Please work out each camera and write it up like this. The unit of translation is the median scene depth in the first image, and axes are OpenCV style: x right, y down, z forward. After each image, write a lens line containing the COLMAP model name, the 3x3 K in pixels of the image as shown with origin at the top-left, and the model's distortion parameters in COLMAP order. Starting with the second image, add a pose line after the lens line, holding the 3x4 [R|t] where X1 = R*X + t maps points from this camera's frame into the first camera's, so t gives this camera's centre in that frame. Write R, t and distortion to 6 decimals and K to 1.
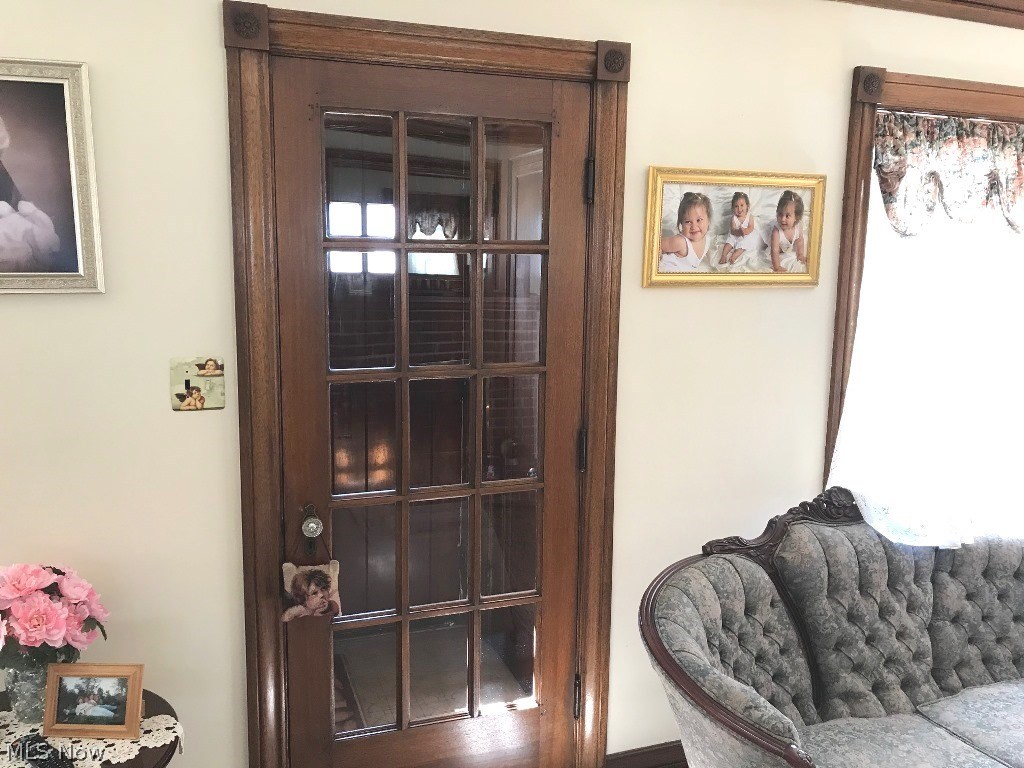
lens RADIAL K [[842.9, 0, 509.6], [0, 842.9, 387.8], [0, 0, 1]] dist [0.080422, -0.100886]
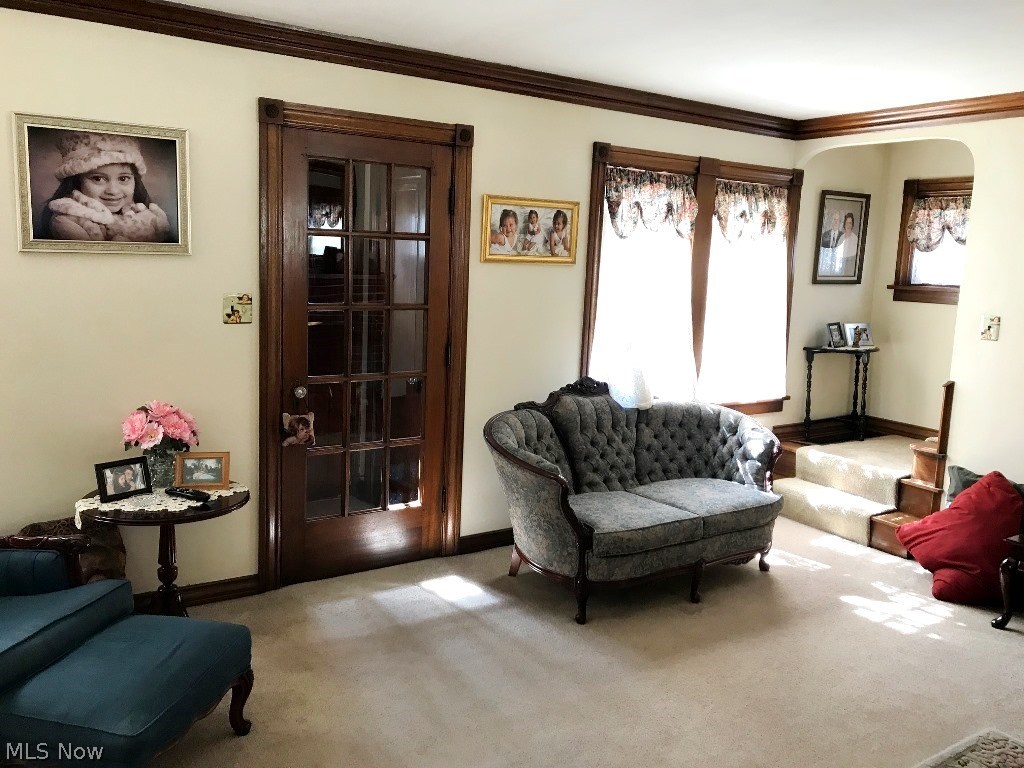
lens RADIAL K [[842.9, 0, 508.7], [0, 842.9, 380.9], [0, 0, 1]] dist [0.080422, -0.100886]
pose [[0.973410, -0.009514, 0.228874, -0.199618], [0.008858, 0.999953, 0.003892, 0.128850], [-0.228900, -0.001761, 0.973448, -0.760511]]
